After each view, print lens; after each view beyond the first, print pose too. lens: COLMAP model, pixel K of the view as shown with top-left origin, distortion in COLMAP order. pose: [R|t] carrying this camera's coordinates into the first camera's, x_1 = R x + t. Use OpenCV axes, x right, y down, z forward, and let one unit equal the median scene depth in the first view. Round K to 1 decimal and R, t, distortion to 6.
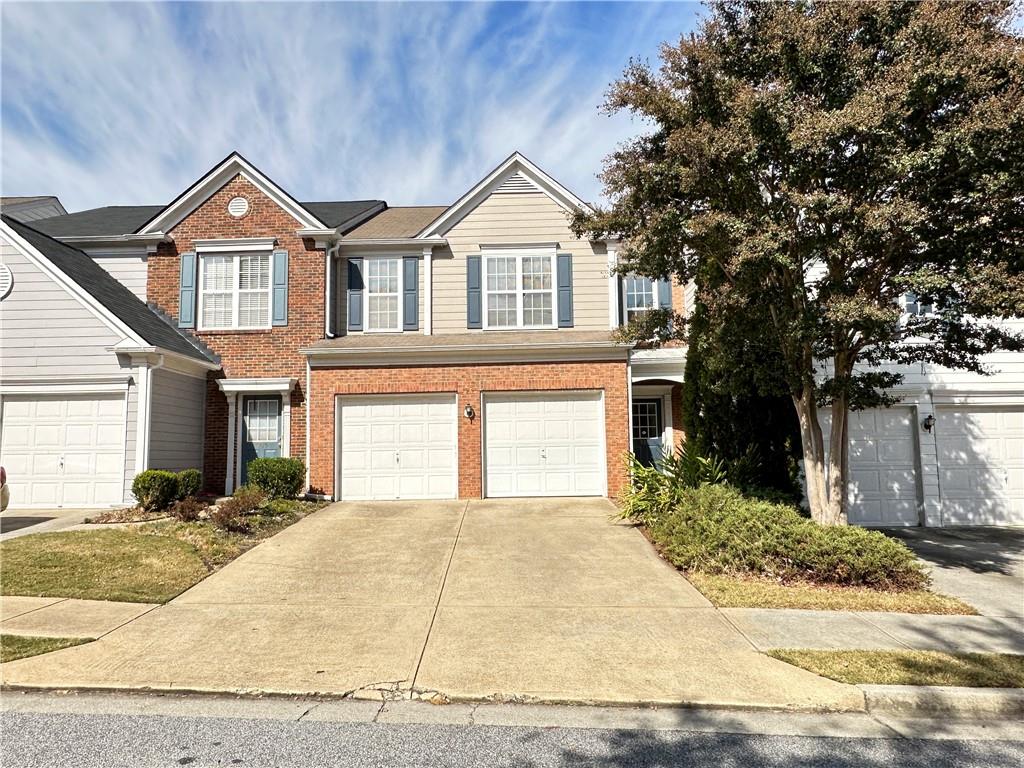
lens RADIAL K [[687.2, 0, 510.2], [0, 687.2, 382.5], [0, 0, 1]] dist [0.001813, 0.000116]
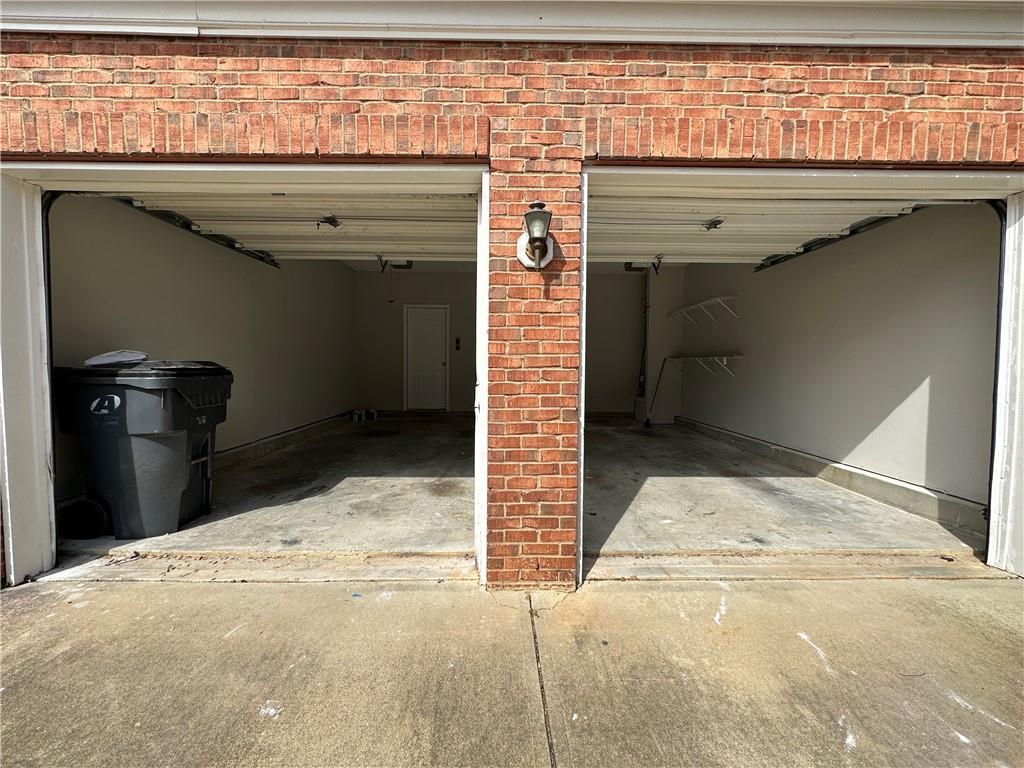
lens RADIAL K [[409.3, 0, 516.7], [0, 409.3, 381.7], [0, 0, 1]] dist [-0.001415, 0.000027]
pose [[0.999605, 0.022967, 0.016188, -0.067656], [-0.025095, 0.988872, 0.146640, 0.069048], [-0.012640, -0.146988, 0.989057, 0.843779]]
